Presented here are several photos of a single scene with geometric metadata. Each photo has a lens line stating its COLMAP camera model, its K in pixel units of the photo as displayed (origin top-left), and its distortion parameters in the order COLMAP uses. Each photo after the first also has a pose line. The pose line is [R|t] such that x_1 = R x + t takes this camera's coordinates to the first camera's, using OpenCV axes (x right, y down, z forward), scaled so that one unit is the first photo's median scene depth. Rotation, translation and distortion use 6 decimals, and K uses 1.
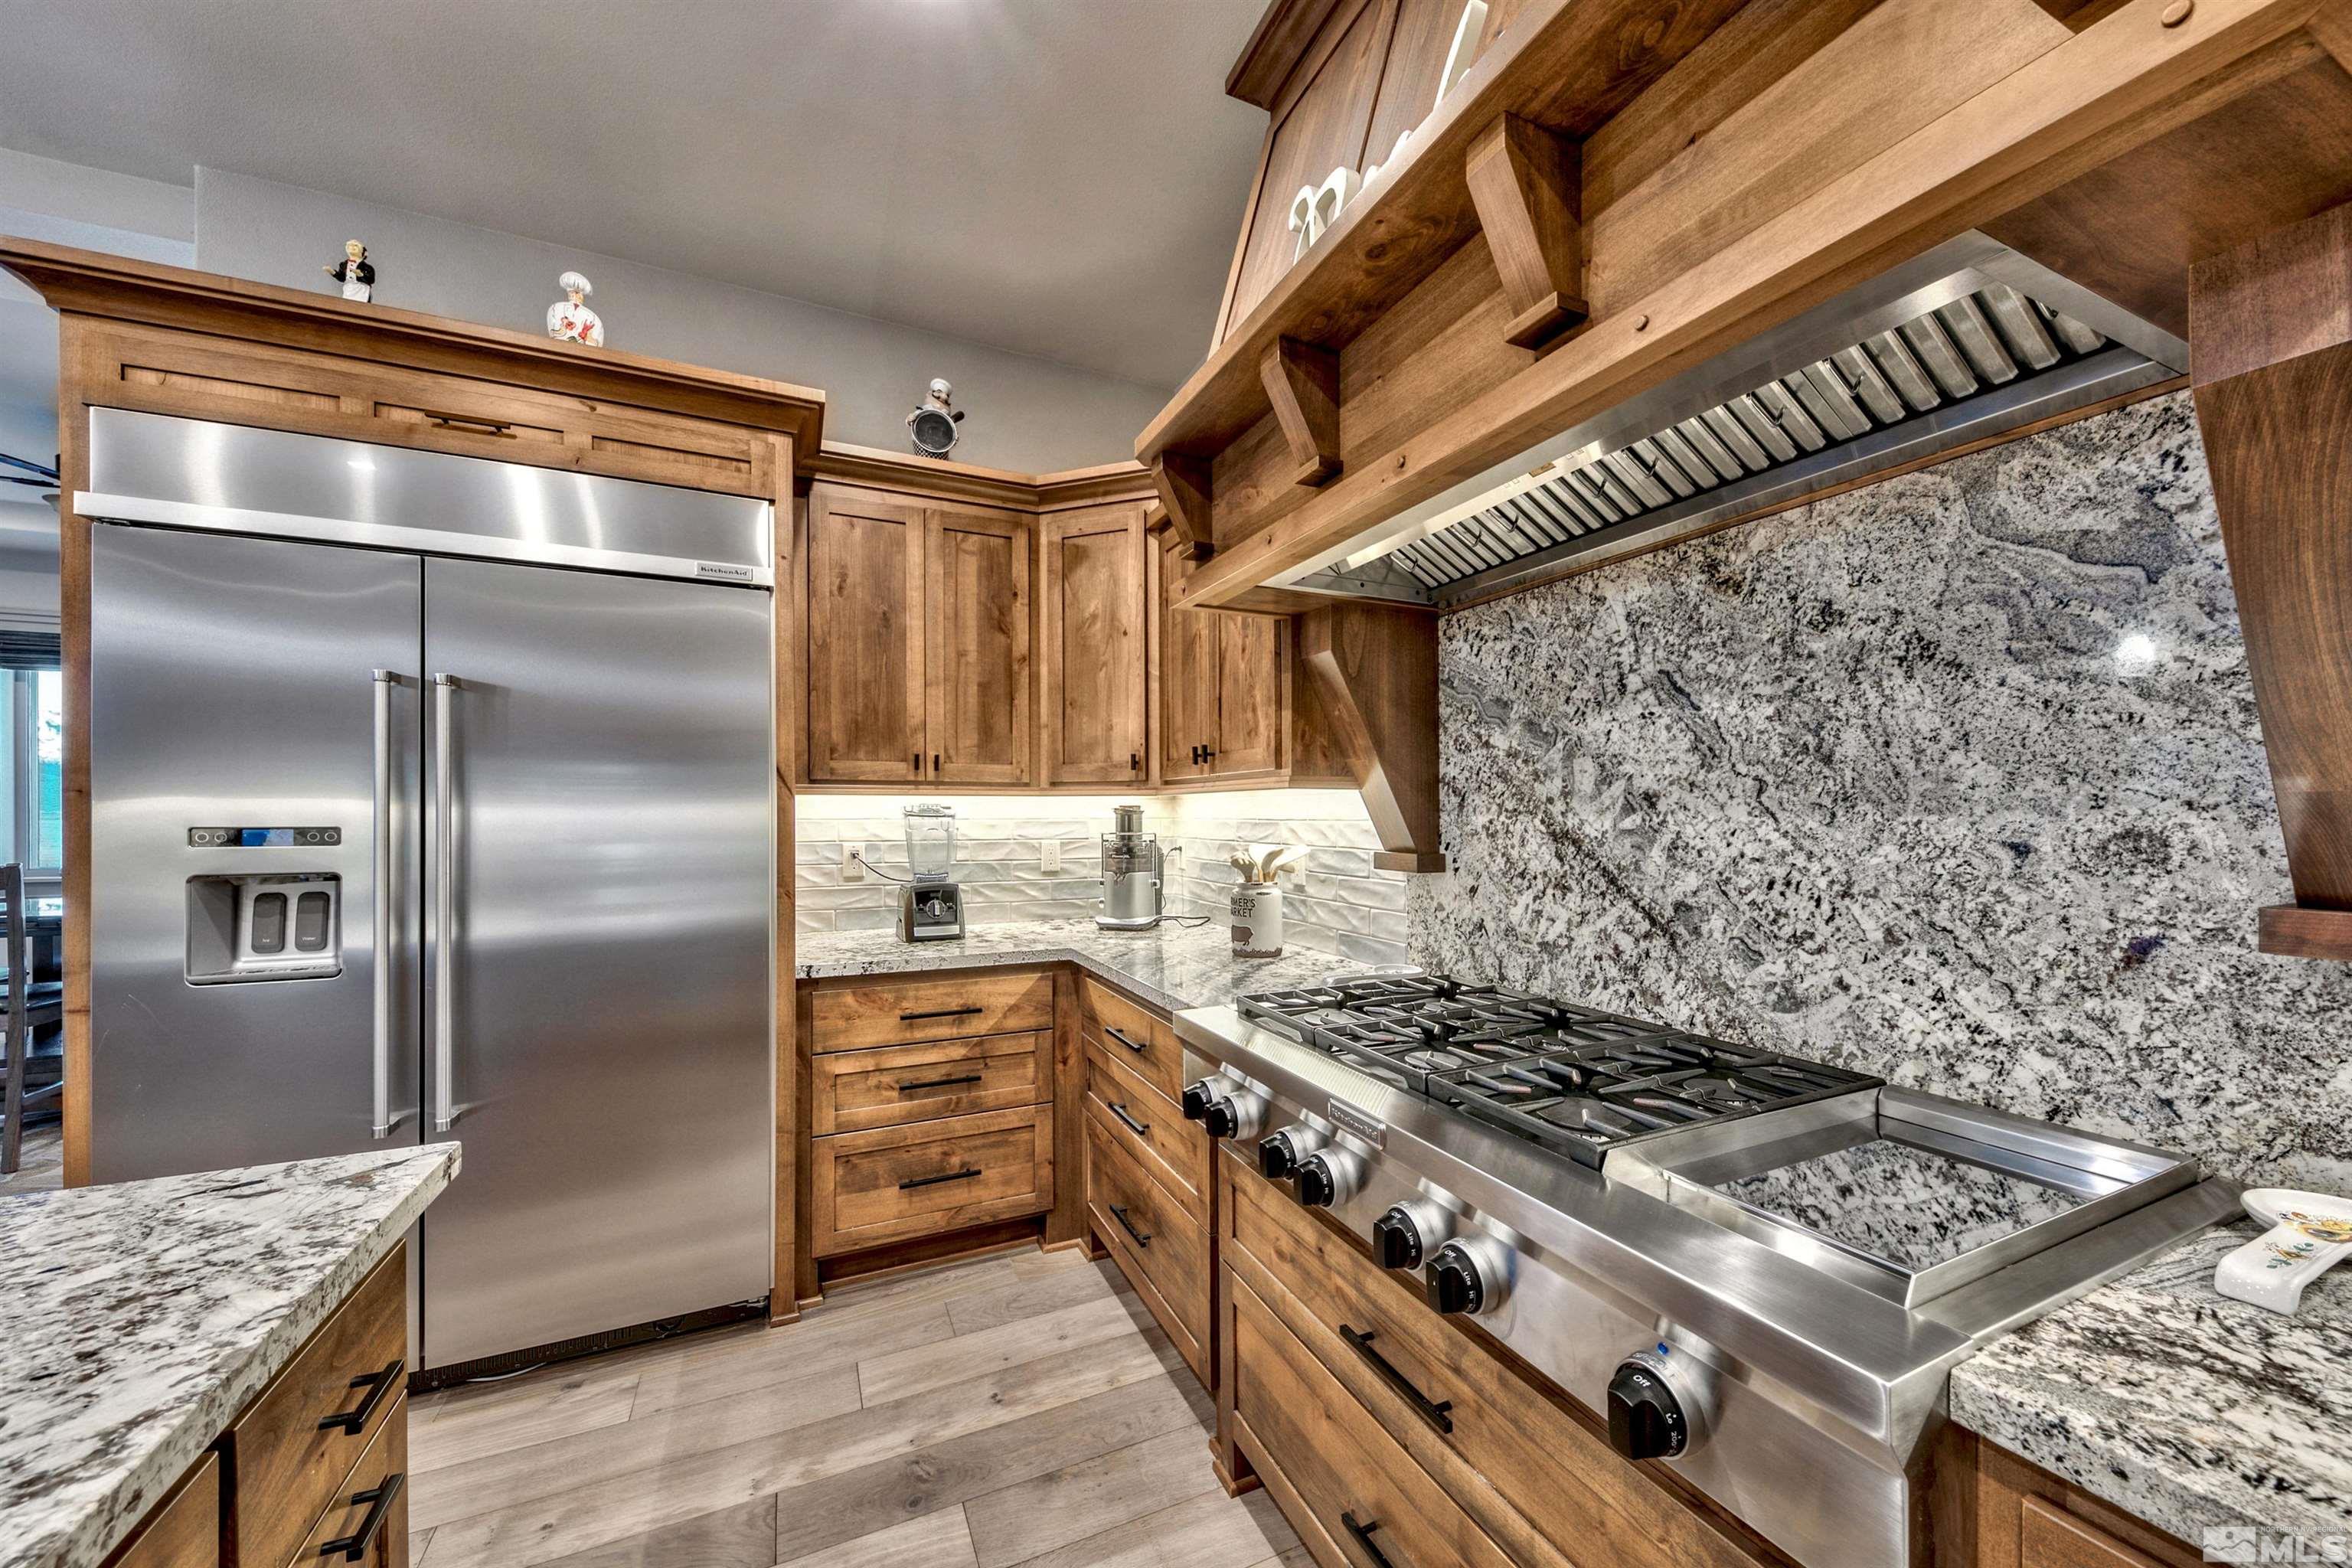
lens RADIAL K [[855.5, 0, 1190.8], [0, 855.5, 802.5], [0, 0, 1]] dist [0.019342, -0.007380]
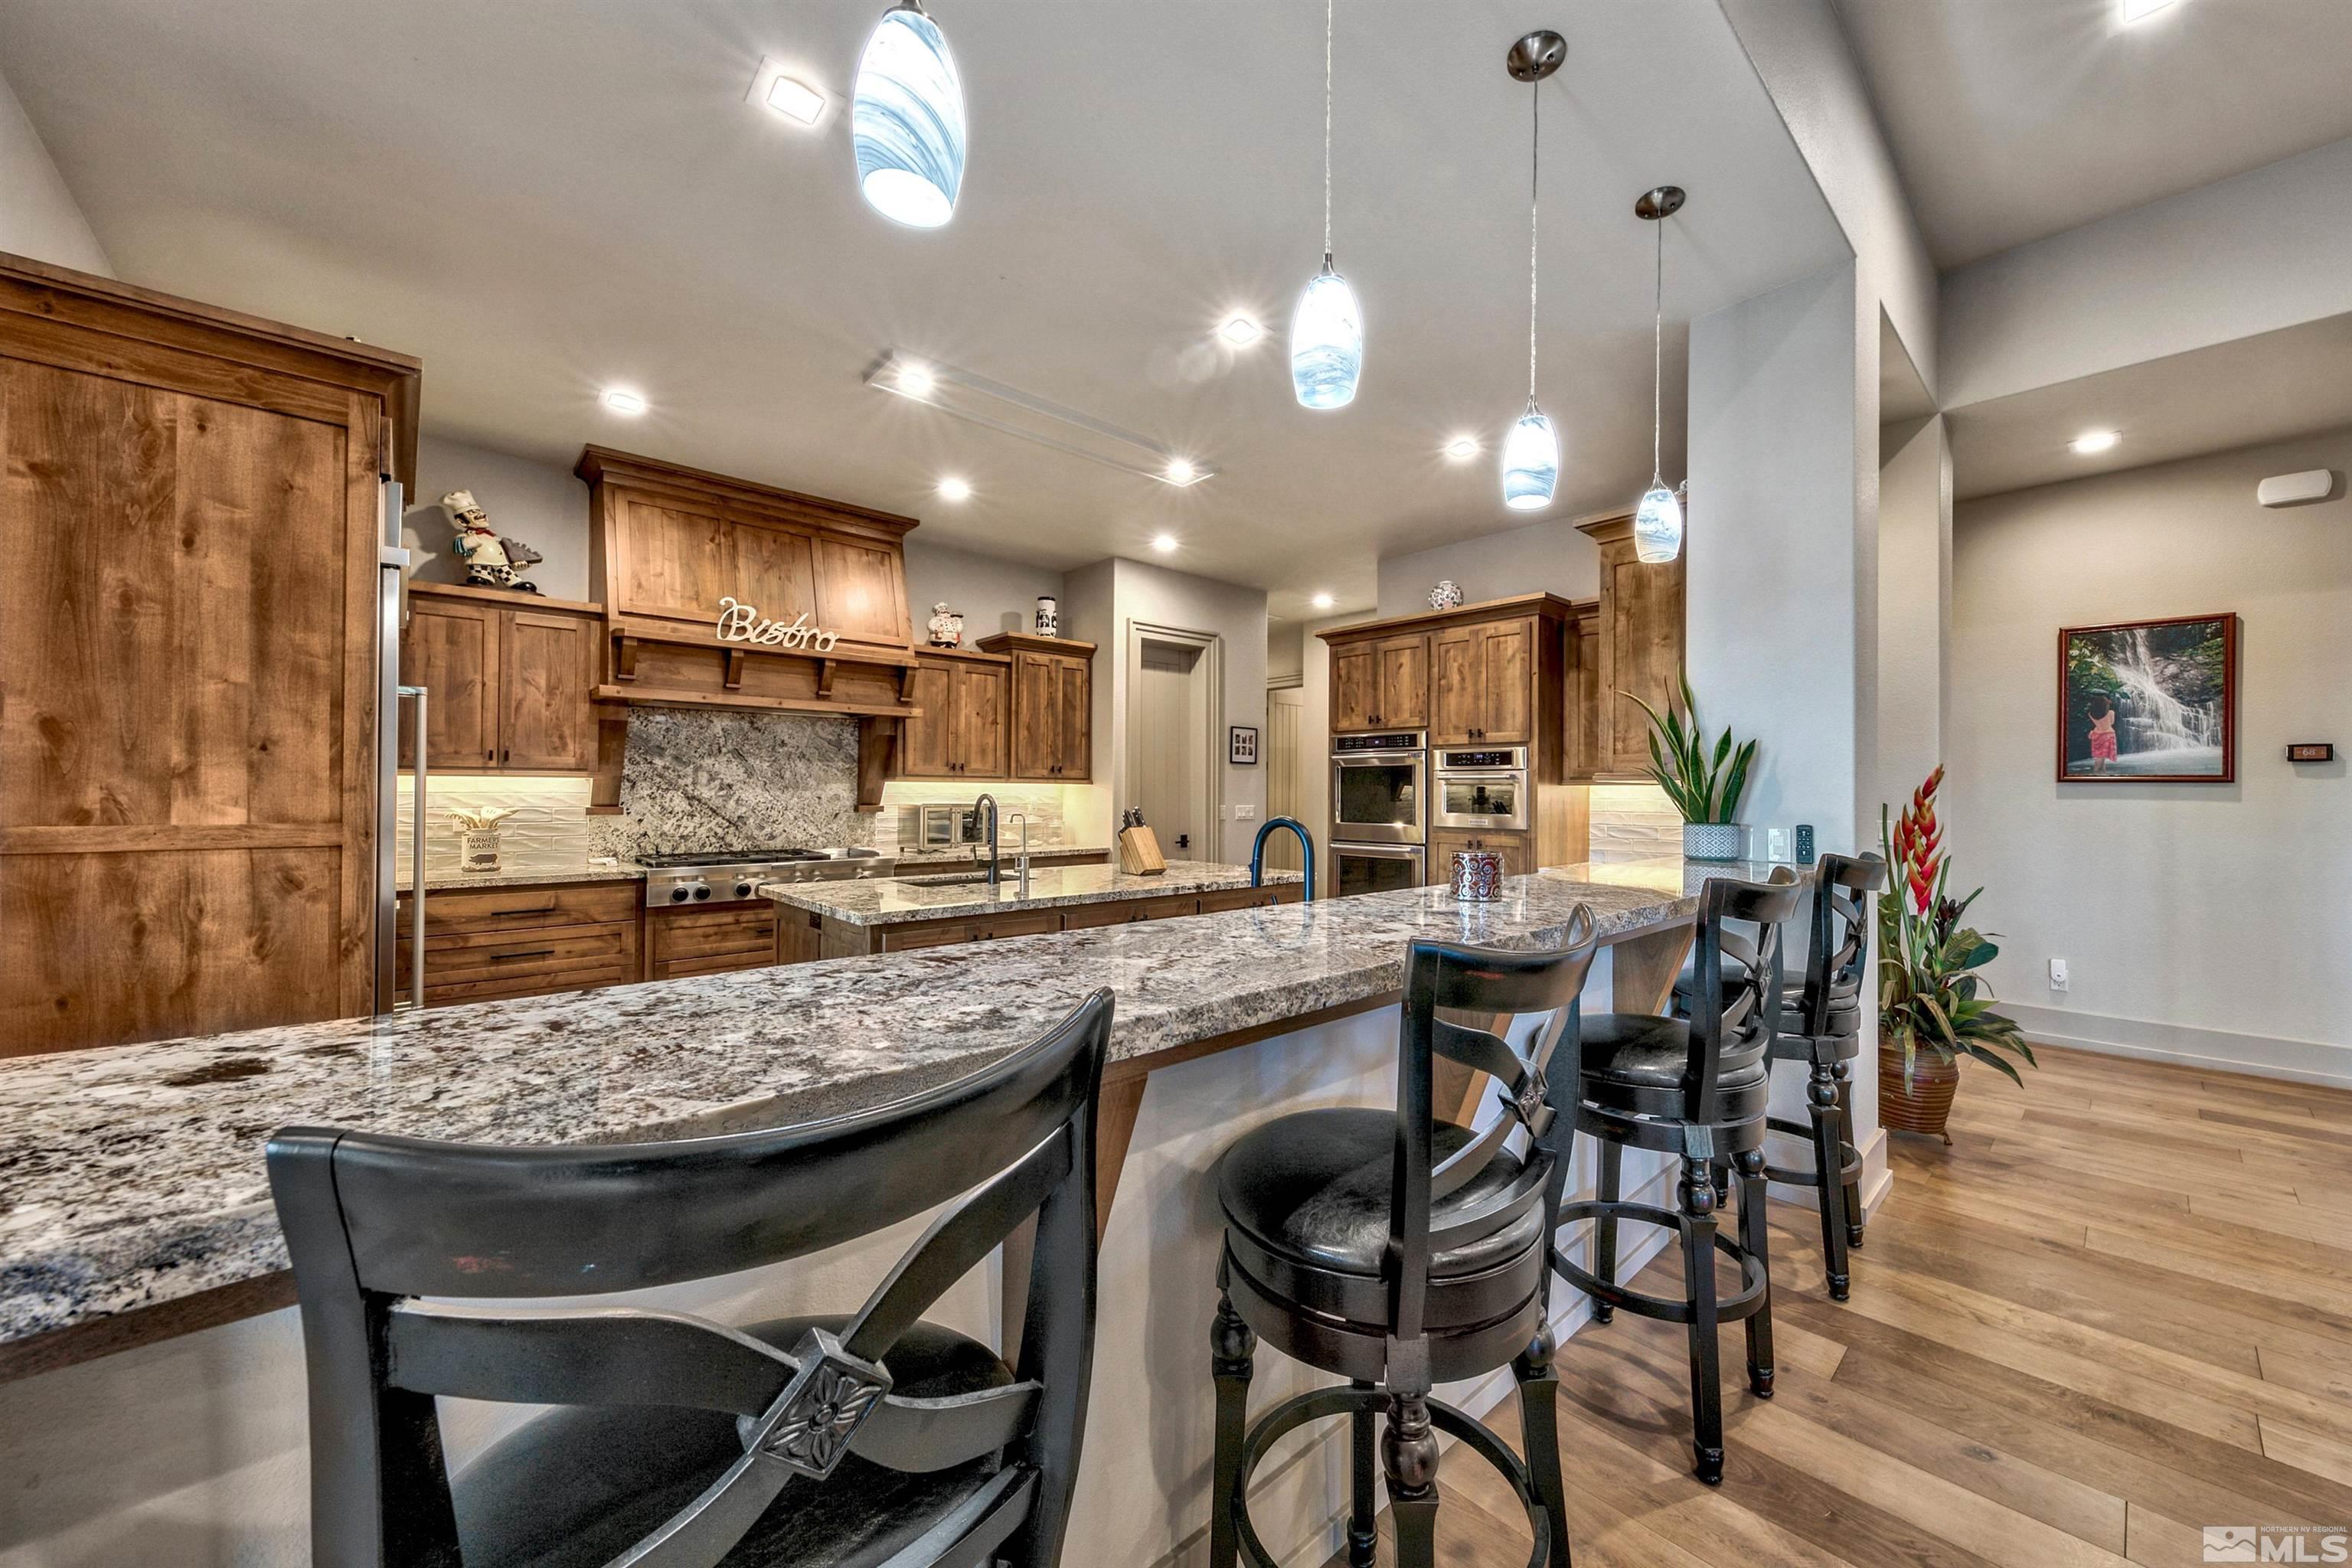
lens RADIAL K [[911.7, 0, 1230.1], [0, 911.7, 779.3], [0, 0, 1]] dist [0.021484, 0.000046]
pose [[-0.299674, 0.019939, 0.953833, -3.356617], [-0.014343, 0.999574, -0.025401, 0.031781], [-0.953934, -0.021293, -0.299260, 0.206828]]
